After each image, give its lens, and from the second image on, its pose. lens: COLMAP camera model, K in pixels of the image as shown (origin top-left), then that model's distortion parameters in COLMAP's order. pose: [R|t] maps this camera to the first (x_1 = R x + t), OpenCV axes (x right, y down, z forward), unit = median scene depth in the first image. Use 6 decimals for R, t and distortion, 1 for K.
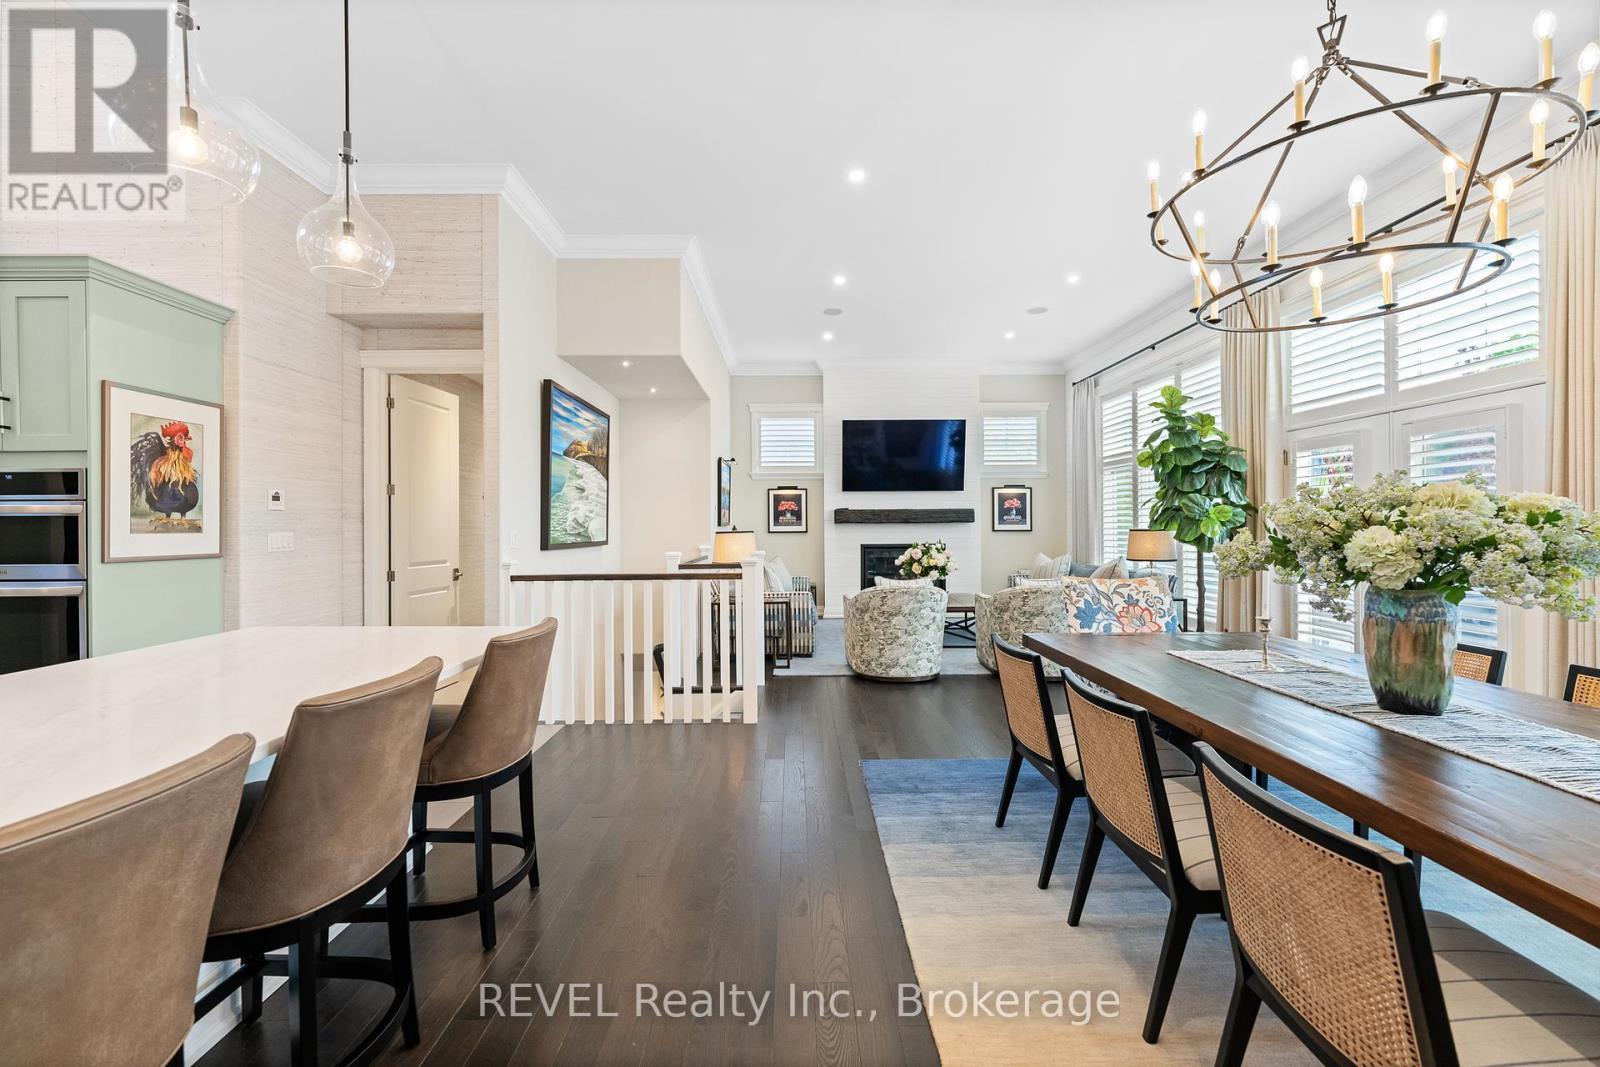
lens RADIAL K [[652.1, 0, 806.6], [0, 652.1, 528.4], [0, 0, 1]] dist [-0.000458, -0.000528]
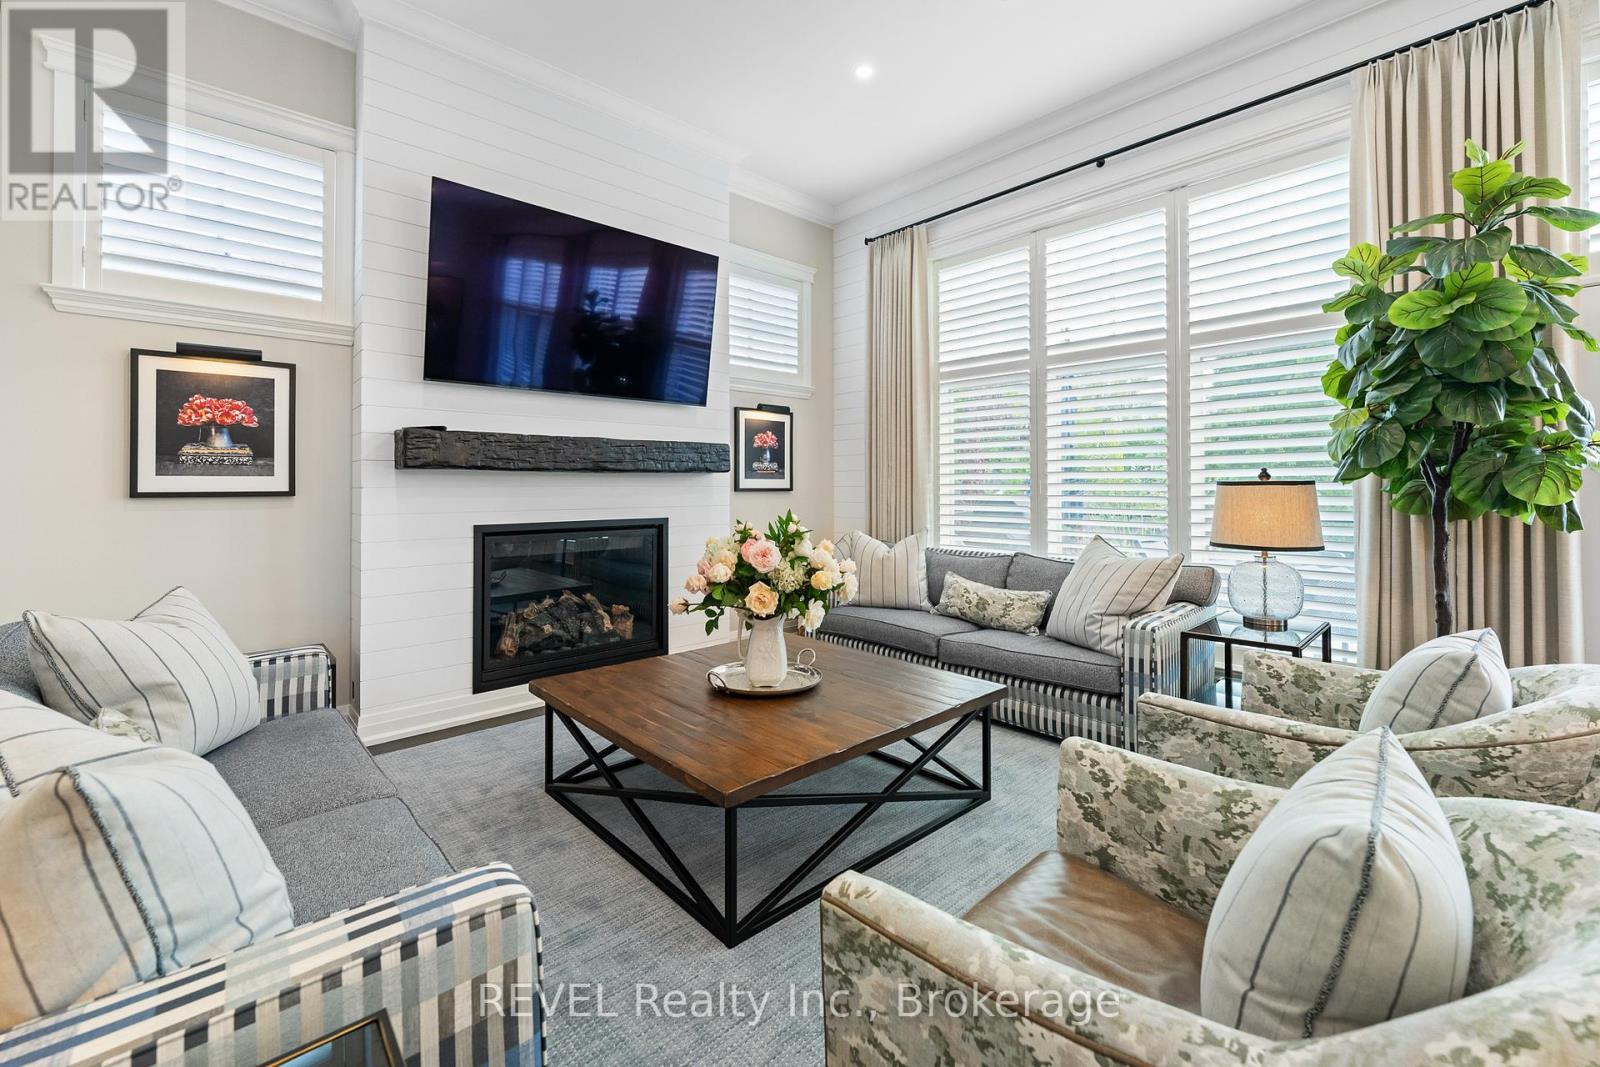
lens RADIAL K [[652.1, 0, 793.5], [0, 652.1, 481.1], [0, 0, 1]] dist [-0.000458, -0.000528]
pose [[0.753650, 0.008628, 0.657219, -0.051586], [-0.000101, 0.999915, -0.013011, 0.007055], [-0.657276, 0.009739, 0.753587, 1.137364]]
